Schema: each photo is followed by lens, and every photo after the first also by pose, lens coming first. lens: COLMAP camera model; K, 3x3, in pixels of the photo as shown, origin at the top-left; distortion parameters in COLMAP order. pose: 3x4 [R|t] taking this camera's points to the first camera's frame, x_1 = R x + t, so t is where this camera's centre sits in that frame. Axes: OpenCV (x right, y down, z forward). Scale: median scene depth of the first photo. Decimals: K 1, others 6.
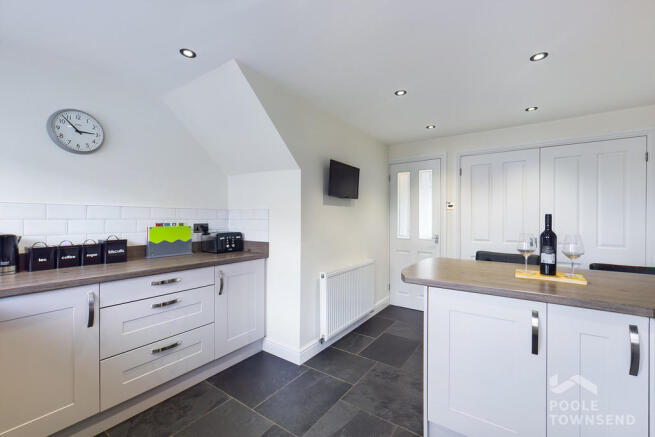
lens RADIAL K [[272.2, 0, 324.4], [0, 272.2, 218.0], [0, 0, 1]] dist [0.000745, 0.000003]
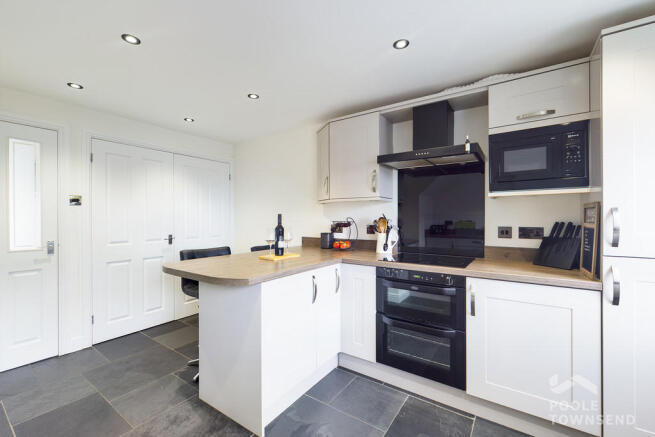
lens RADIAL K [[272.2, 0, 324.8], [0, 272.2, 220.4], [0, 0, 1]] dist [0.000745, 0.000003]
pose [[-0.003324, -0.017240, 0.999846, -0.586844], [0.001534, 0.999850, 0.017245, -0.004231], [-0.999993, 0.001591, -0.003298, 0.690490]]
